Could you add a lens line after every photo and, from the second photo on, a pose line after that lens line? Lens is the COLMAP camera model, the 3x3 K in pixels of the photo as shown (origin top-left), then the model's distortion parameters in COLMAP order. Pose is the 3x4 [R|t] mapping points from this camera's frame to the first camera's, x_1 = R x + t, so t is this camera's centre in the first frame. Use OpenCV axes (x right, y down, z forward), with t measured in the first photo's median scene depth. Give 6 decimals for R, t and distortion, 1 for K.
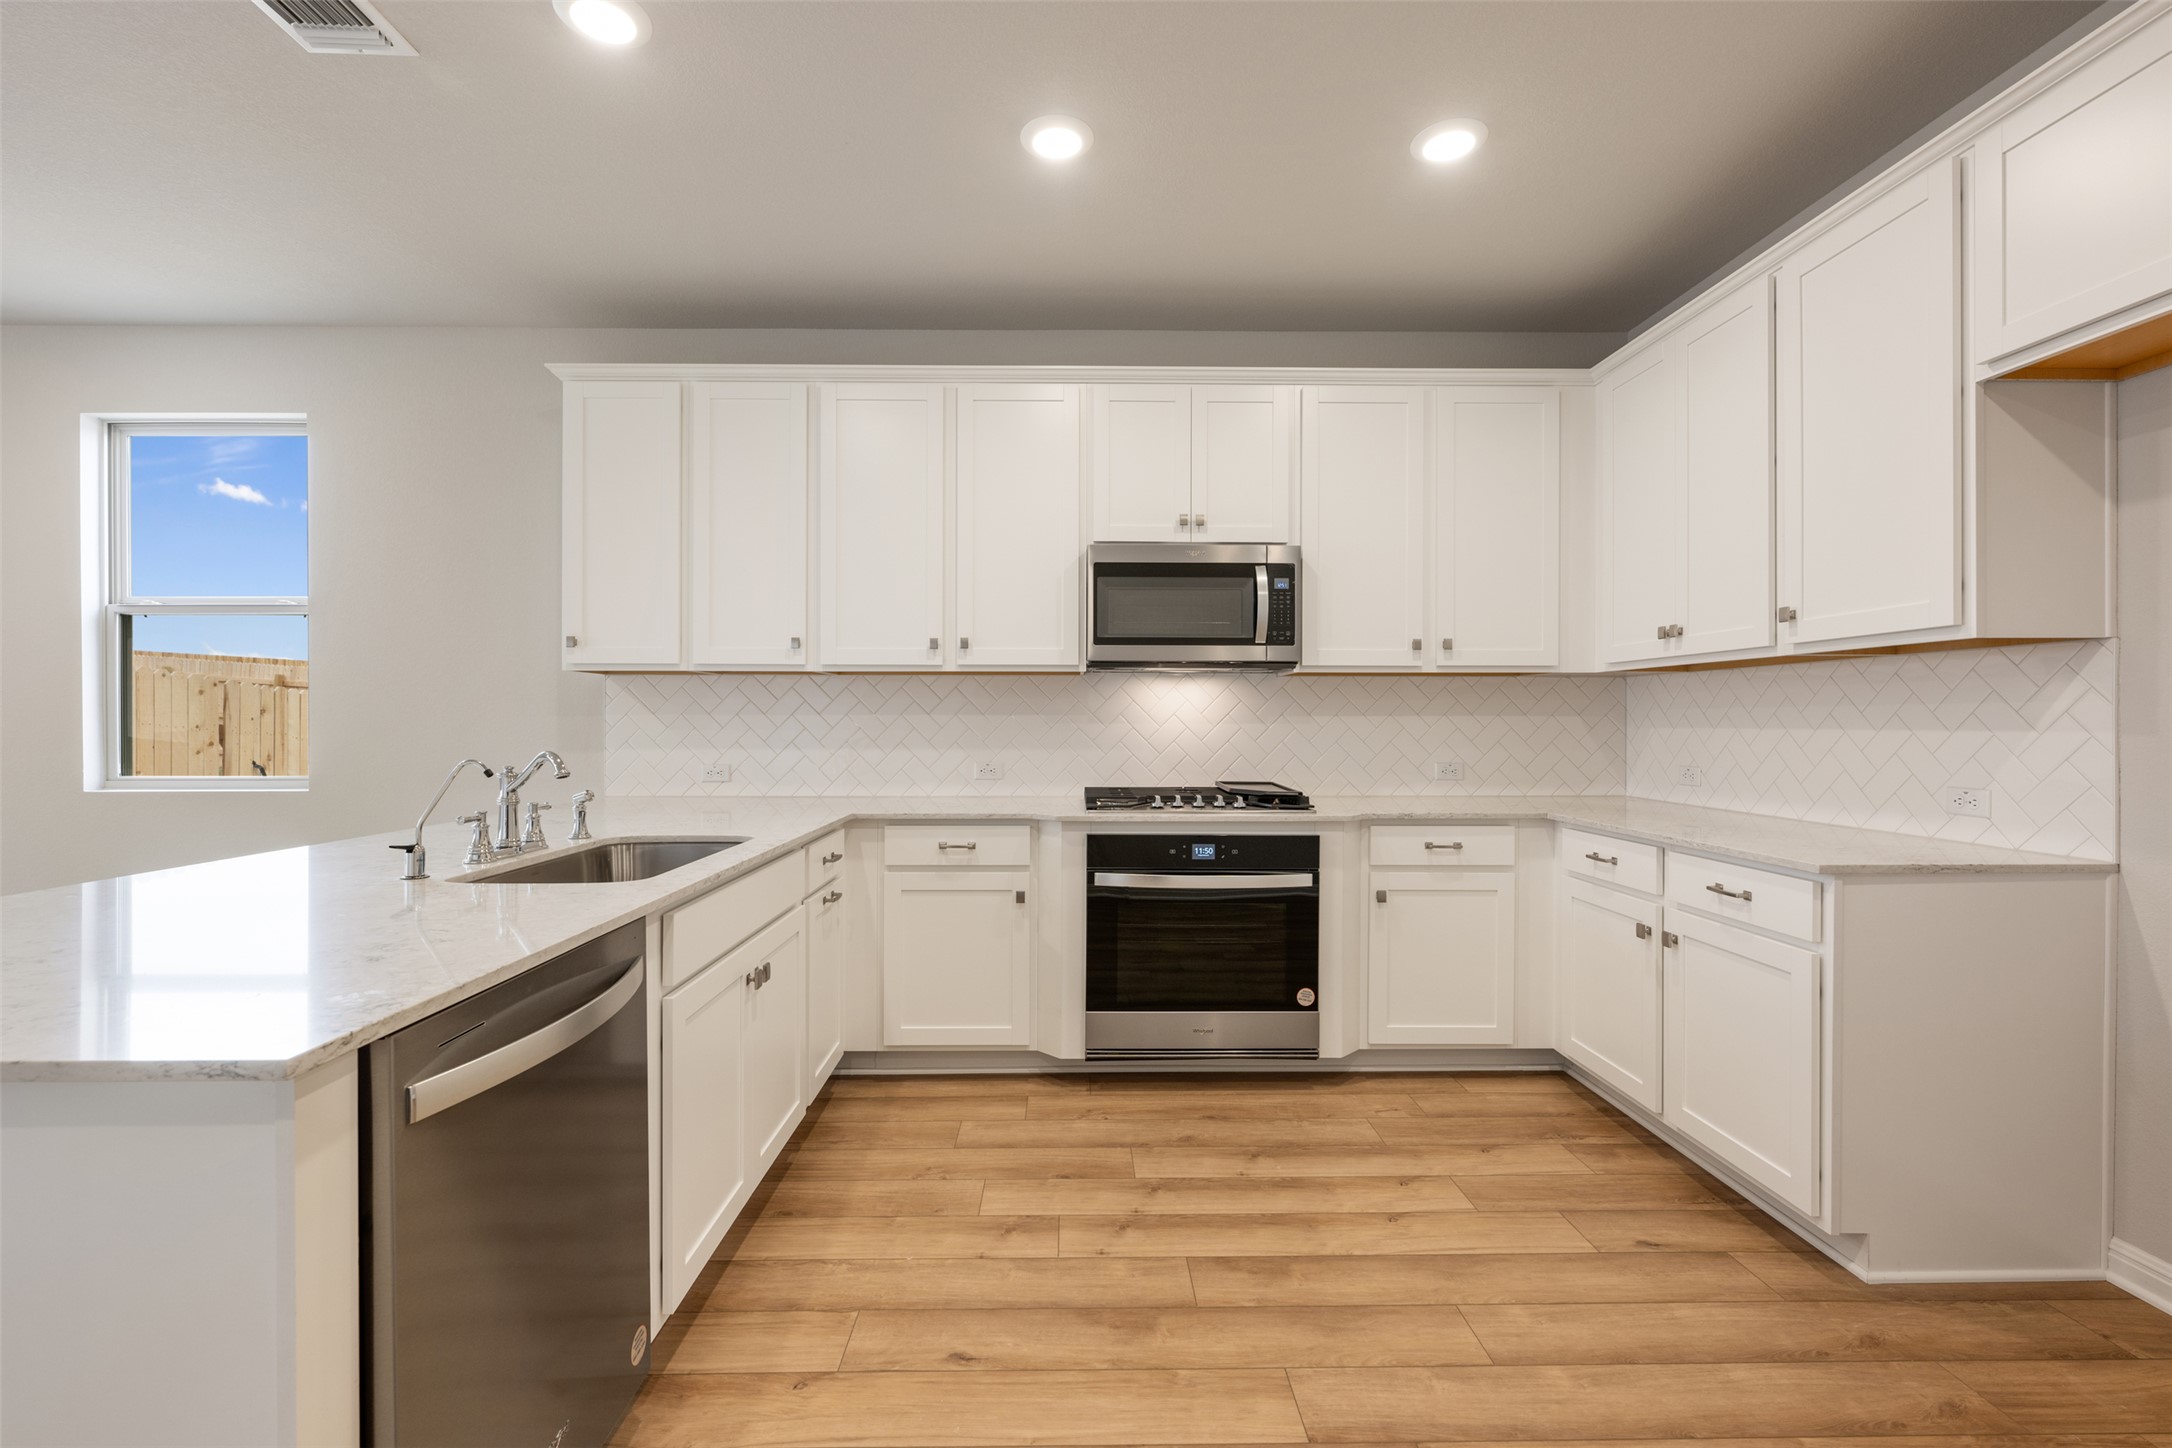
lens RADIAL K [[928.0, 0, 1080.5], [0, 928.0, 721.4], [0, 0, 1]] dist [-0.004188, 0.000417]
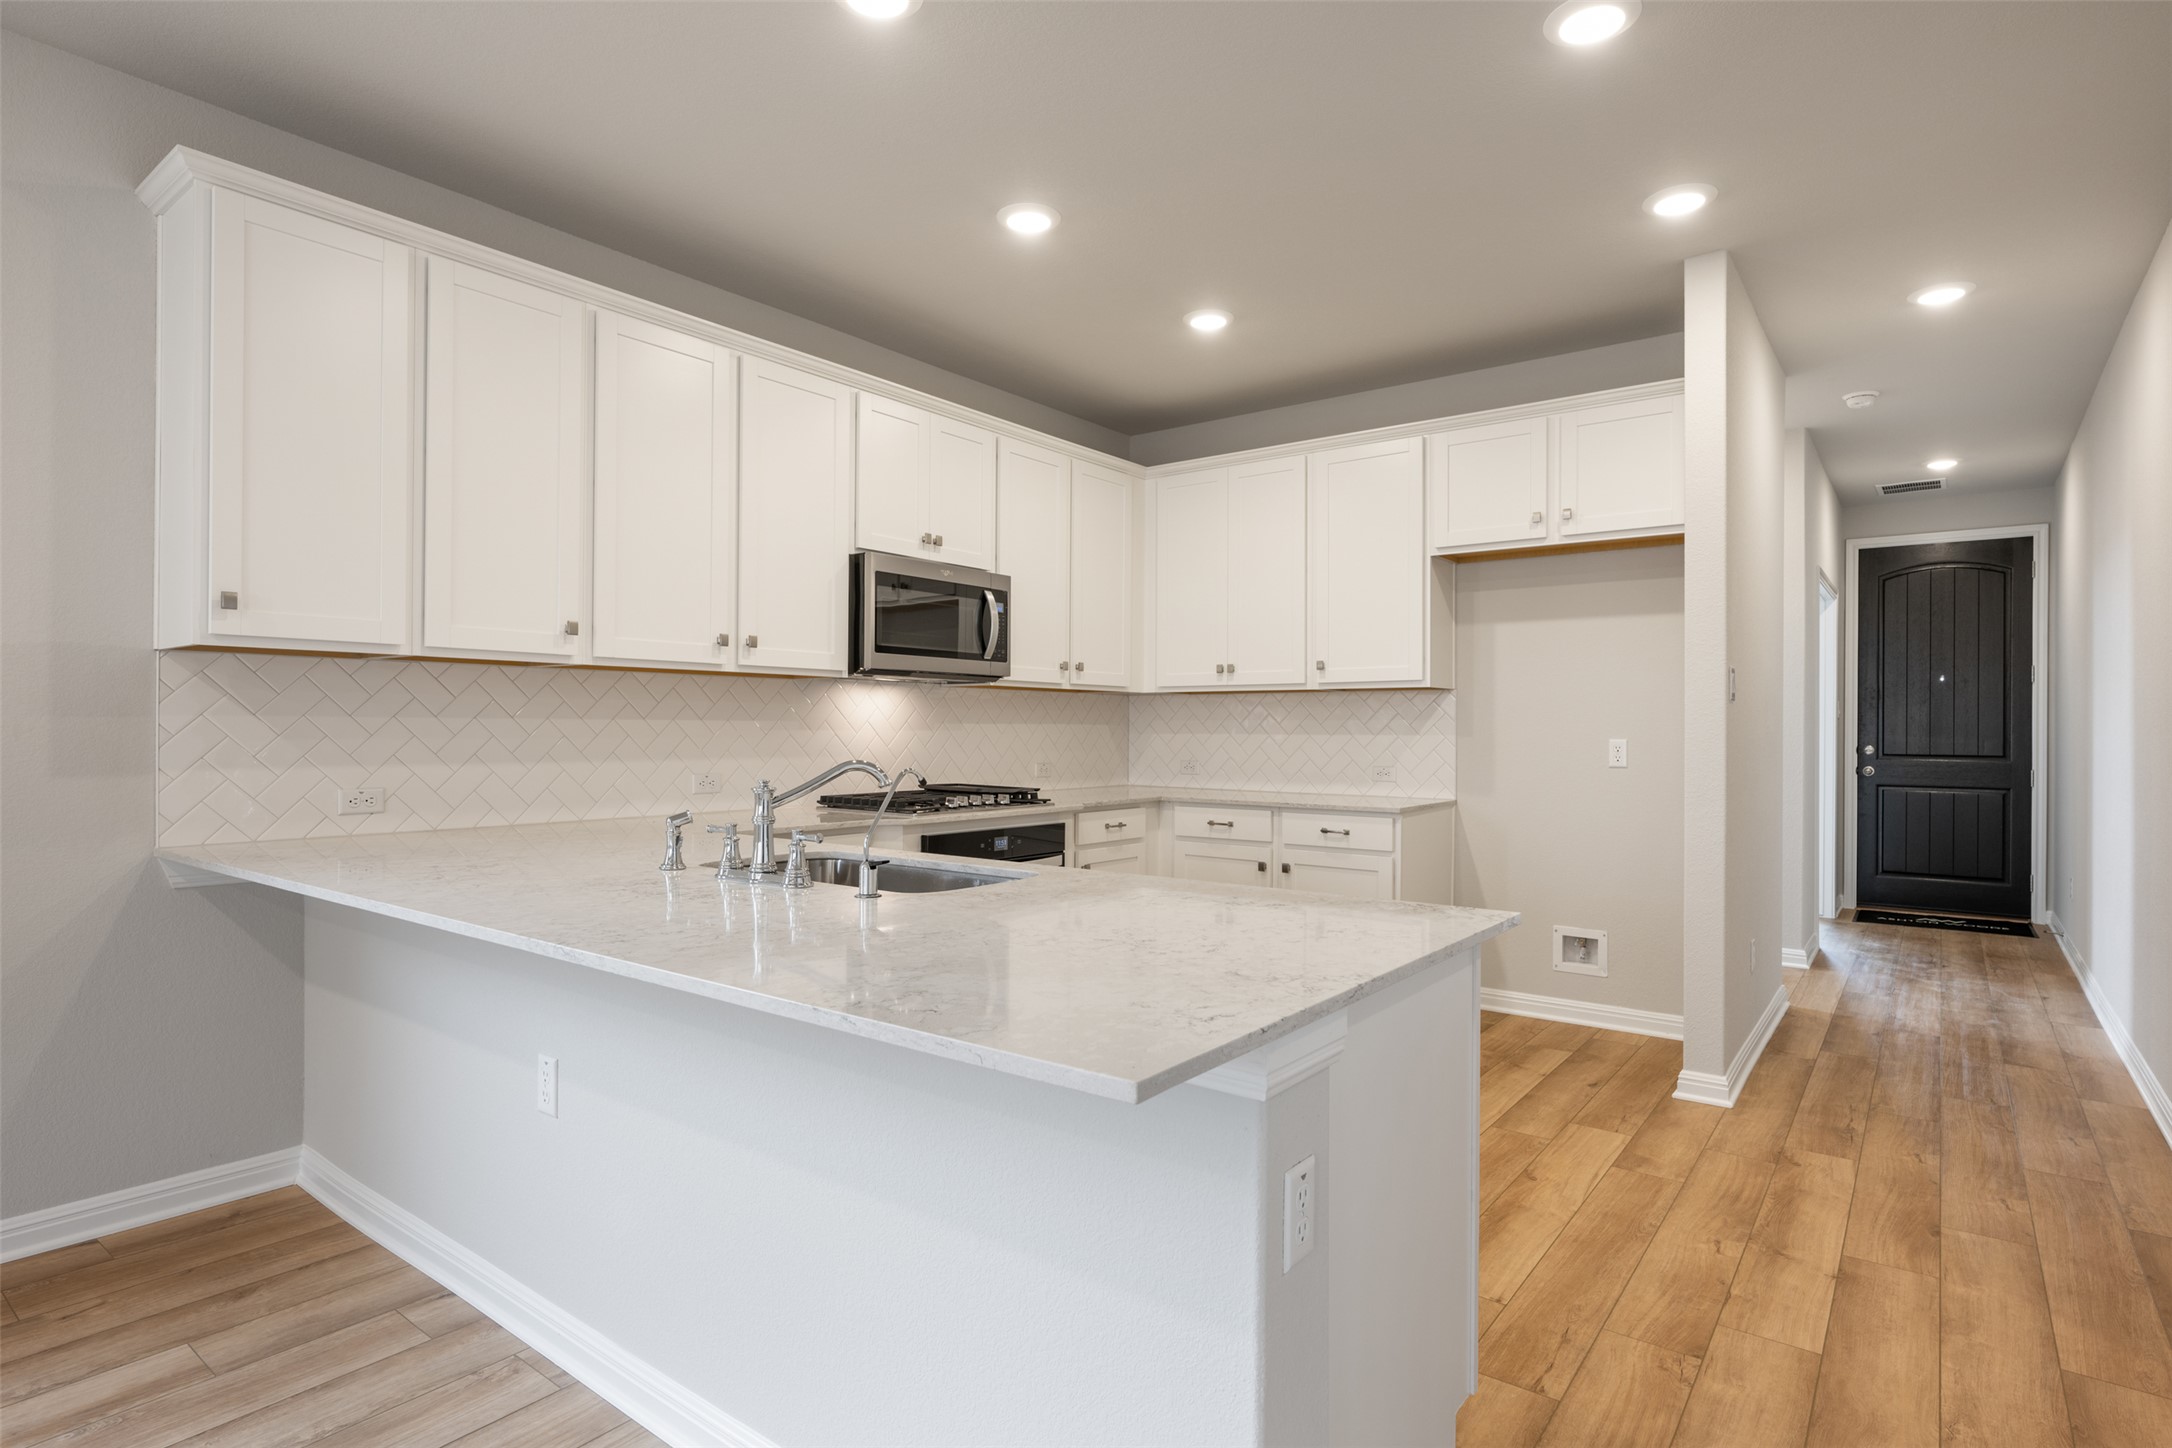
lens RADIAL K [[1106.0, 0, 1076.2], [0, 1106.0, 725.4], [0, 0, 1]] dist [0.005192, 0.000017]
pose [[0.626750, 0.003872, 0.779211, -0.859892], [-0.004295, 0.999990, -0.001515, -0.002476], [-0.779208, -0.002397, 0.626760, 0.079642]]
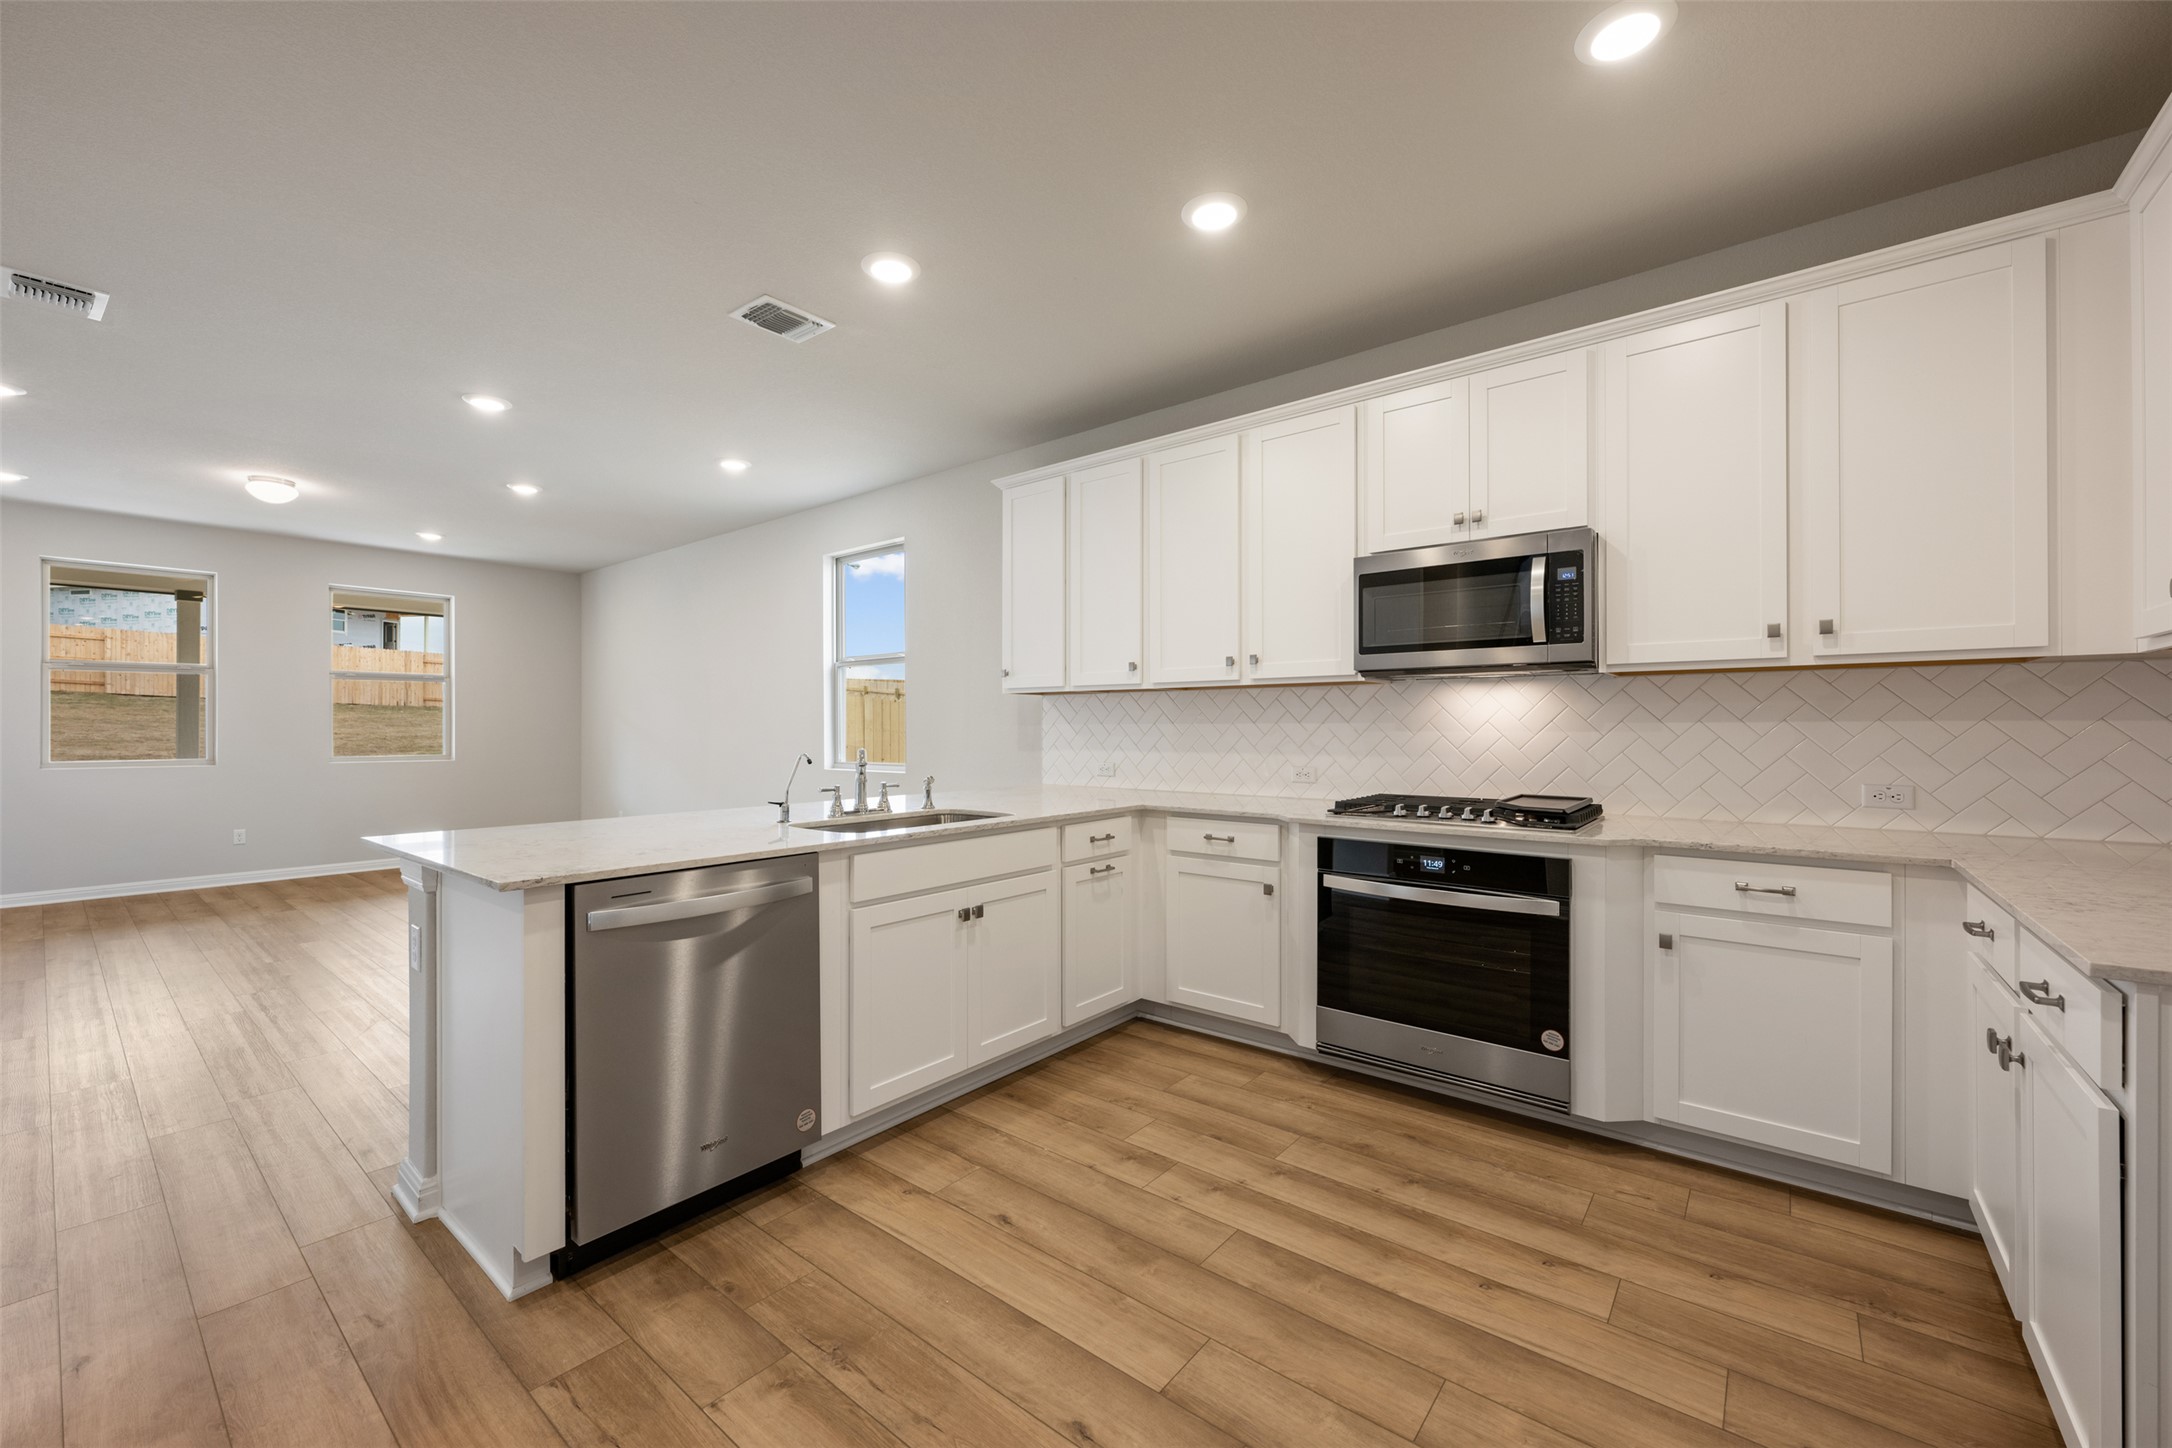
lens RADIAL K [[852.9, 0, 1086.1], [0, 852.9, 721.7], [0, 0, 1]] dist [-0.000905, -0.000183]
pose [[0.768134, -0.006403, -0.640257, 0.422284], [0.001476, 0.999965, -0.008230, -0.001205], [0.640287, 0.005377, 0.768117, 0.086894]]
